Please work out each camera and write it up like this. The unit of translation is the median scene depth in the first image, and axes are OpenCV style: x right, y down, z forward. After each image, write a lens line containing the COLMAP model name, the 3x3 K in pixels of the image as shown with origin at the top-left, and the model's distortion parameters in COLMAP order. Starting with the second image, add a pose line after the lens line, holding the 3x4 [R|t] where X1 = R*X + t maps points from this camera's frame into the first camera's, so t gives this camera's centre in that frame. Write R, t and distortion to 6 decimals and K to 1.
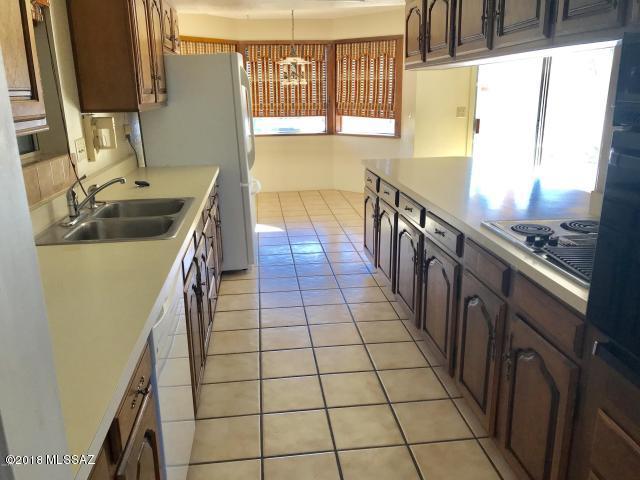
lens RADIAL K [[526.0, 0, 317.4], [0, 526.0, 242.3], [0, 0, 1]] dist [0.027091, -0.031659]
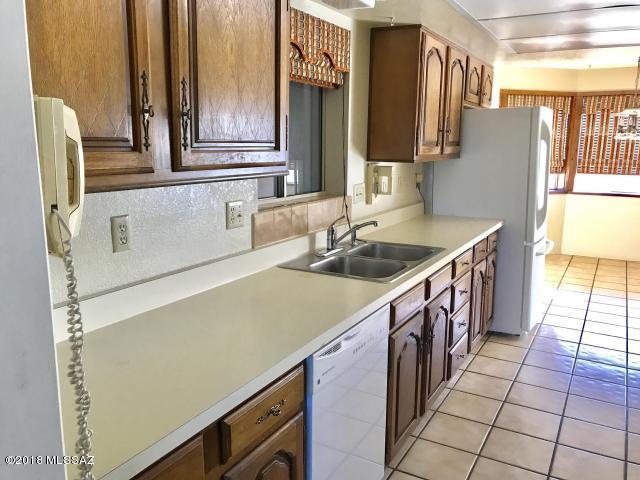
lens RADIAL K [[526.0, 0, 317.3], [0, 526.0, 237.1], [0, 0, 1]] dist [0.027091, -0.031659]
pose [[0.802003, 0.123917, -0.584325, 0.141953], [-0.183004, 0.982176, -0.042890, -0.017764], [0.568595, 0.141332, 0.810386, 0.049303]]
